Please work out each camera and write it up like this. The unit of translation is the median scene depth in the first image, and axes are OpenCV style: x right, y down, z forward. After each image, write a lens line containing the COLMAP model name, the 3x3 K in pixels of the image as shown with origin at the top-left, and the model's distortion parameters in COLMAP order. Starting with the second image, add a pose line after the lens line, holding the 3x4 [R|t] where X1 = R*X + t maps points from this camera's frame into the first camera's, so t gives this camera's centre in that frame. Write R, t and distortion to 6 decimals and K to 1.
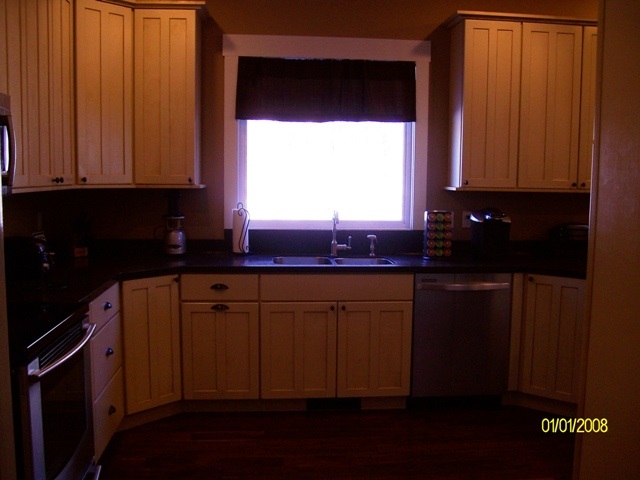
lens RADIAL K [[666.6, 0, 320.0], [0, 666.6, 240.0], [0, 0, 1]] dist [-0.105198, -0.000978]
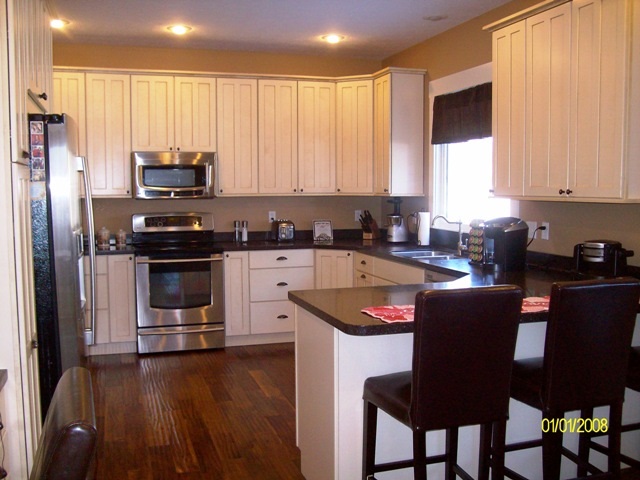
lens RADIAL K [[666.6, 0, 320.0], [0, 666.6, 240.0], [0, 0, 1]] dist [-0.105198, -0.000978]
pose [[0.230948, 0.064787, -0.970807, 1.126762], [-0.086363, 0.995207, 0.045870, -0.034370], [0.969126, 0.073249, 0.235436, 0.491361]]
